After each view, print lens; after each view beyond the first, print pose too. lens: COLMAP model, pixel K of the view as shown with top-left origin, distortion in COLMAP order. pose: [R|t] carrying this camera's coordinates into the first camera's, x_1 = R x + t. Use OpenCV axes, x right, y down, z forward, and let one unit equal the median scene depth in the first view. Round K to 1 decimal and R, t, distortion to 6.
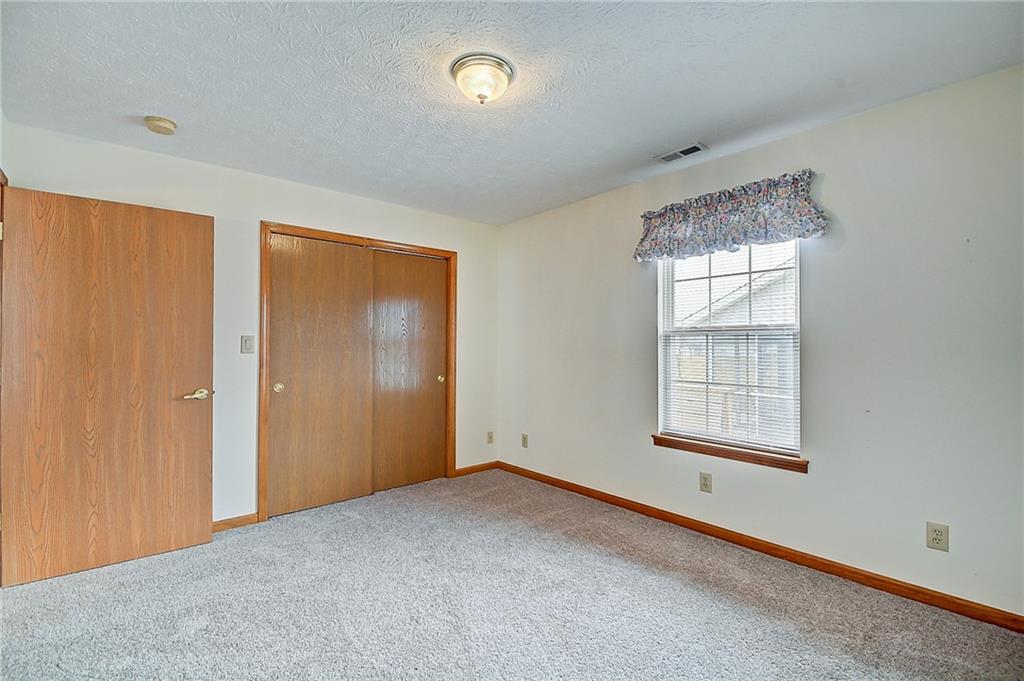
lens RADIAL K [[450.5, 0, 507.7], [0, 450.5, 347.8], [0, 0, 1]] dist [0.003191, -0.006195]
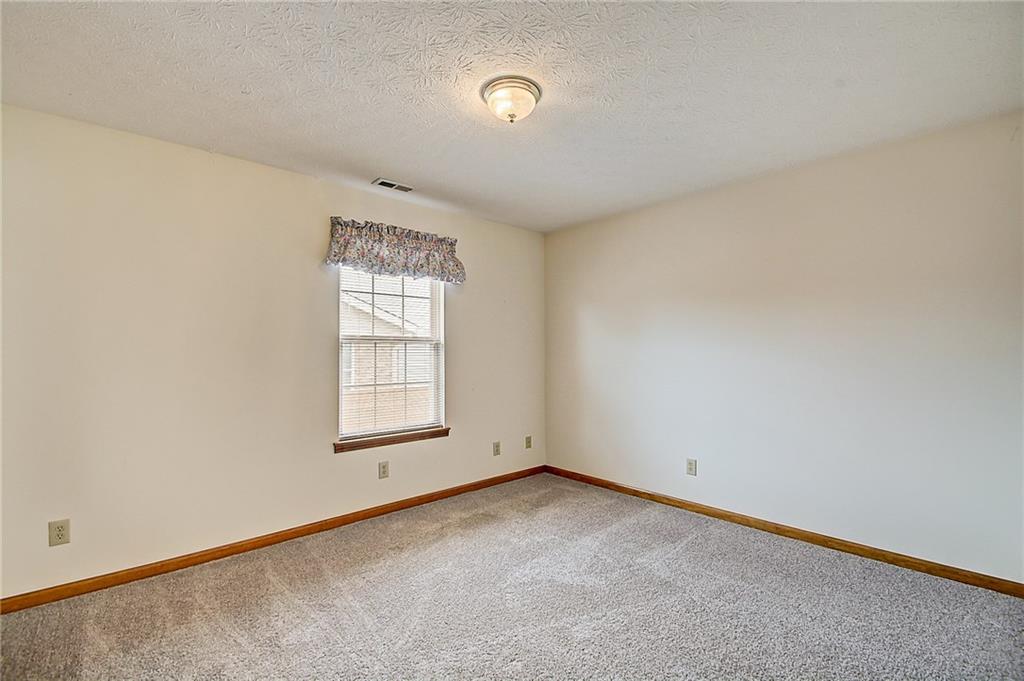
lens RADIAL K [[450.5, 0, 509.2], [0, 450.5, 339.9], [0, 0, 1]] dist [0.003191, -0.006195]
pose [[-0.013038, 0.012994, 0.999831, -0.723376], [0.004479, 0.999906, -0.012937, -0.020340], [-0.999905, 0.004310, -0.013095, 0.680611]]
